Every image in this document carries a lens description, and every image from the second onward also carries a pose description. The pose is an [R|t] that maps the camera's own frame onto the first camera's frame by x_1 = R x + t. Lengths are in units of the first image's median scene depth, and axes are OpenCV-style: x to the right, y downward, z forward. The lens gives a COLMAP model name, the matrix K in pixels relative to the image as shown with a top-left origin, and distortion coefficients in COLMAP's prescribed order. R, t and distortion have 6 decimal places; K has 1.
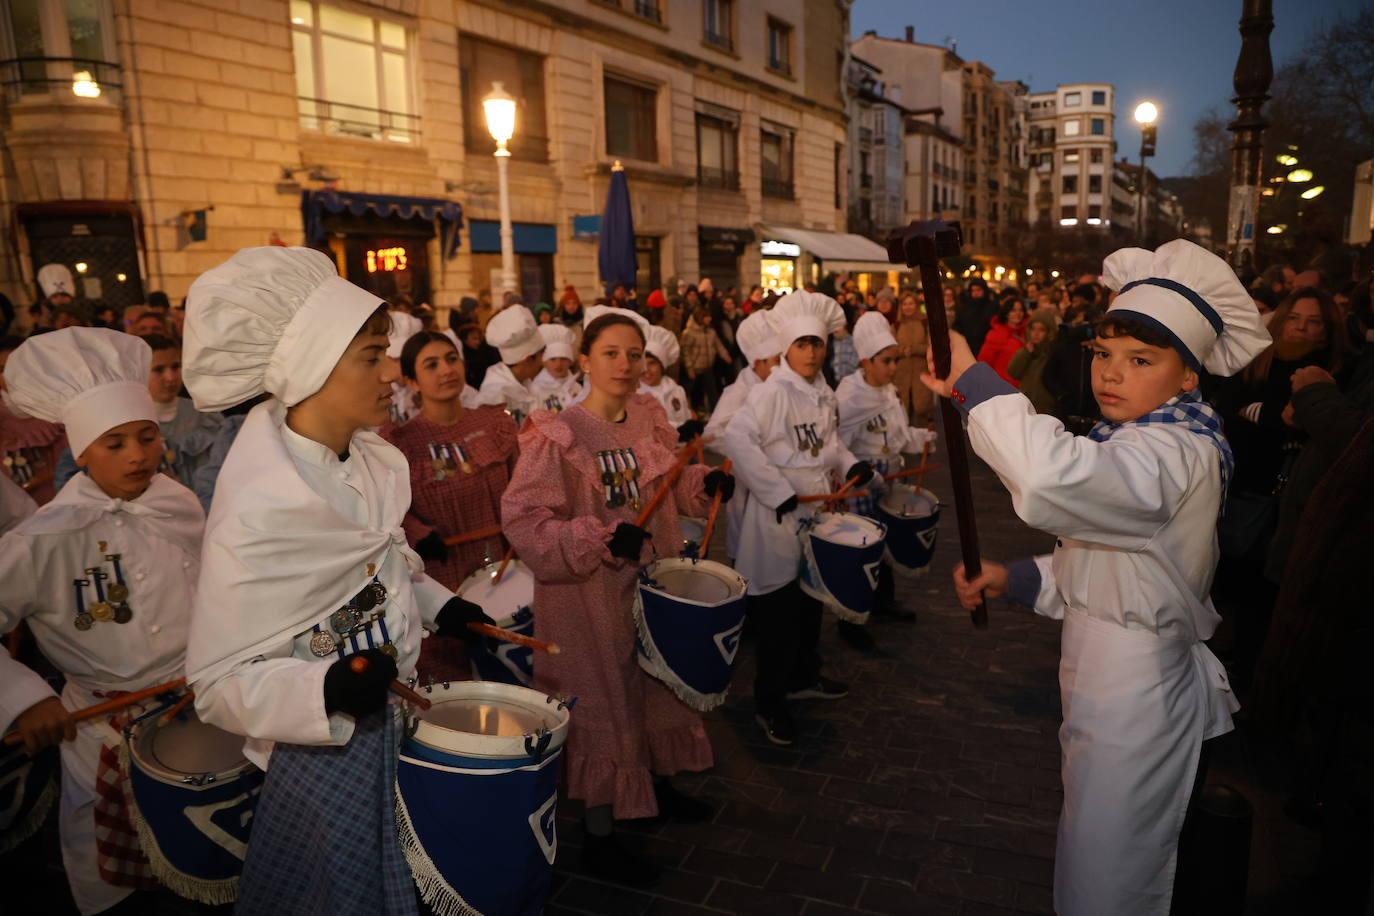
lens RADIAL K [[947.0, 0, 688.4], [0, 947.0, 458.6], [0, 0, 1]] dist [-0.092621, 0.068757]
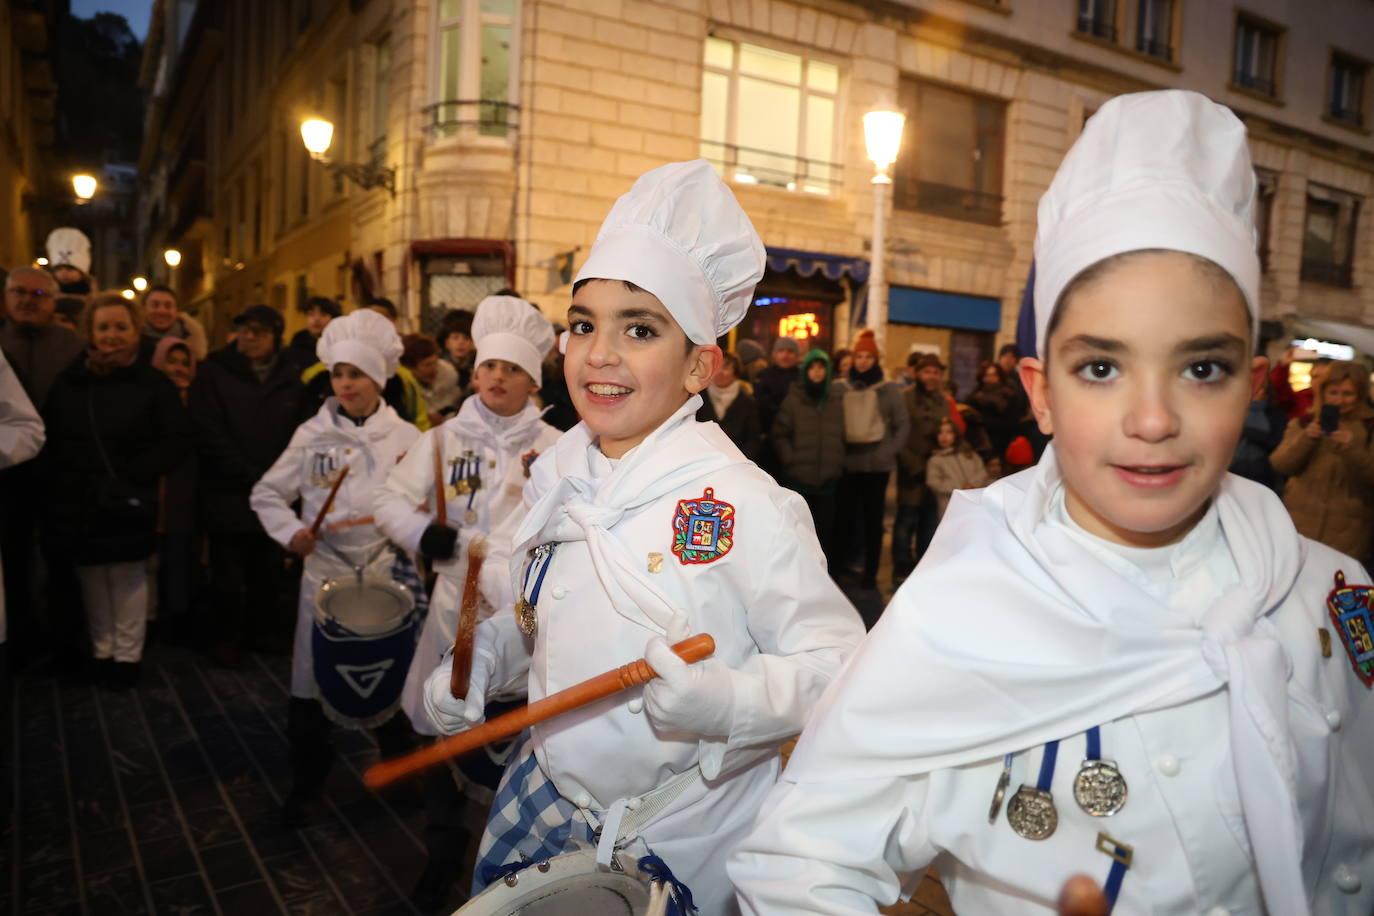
lens RADIAL K [[945.8, 0, 691.6], [0, 945.8, 445.5], [0, 0, 1]] dist [-0.077833, 0.052790]
pose [[0.865058, 0.100123, -0.491579, 0.053726], [-0.156133, 0.984949, -0.074144, -0.019417], [0.476757, 0.140891, 0.867671, 0.210256]]
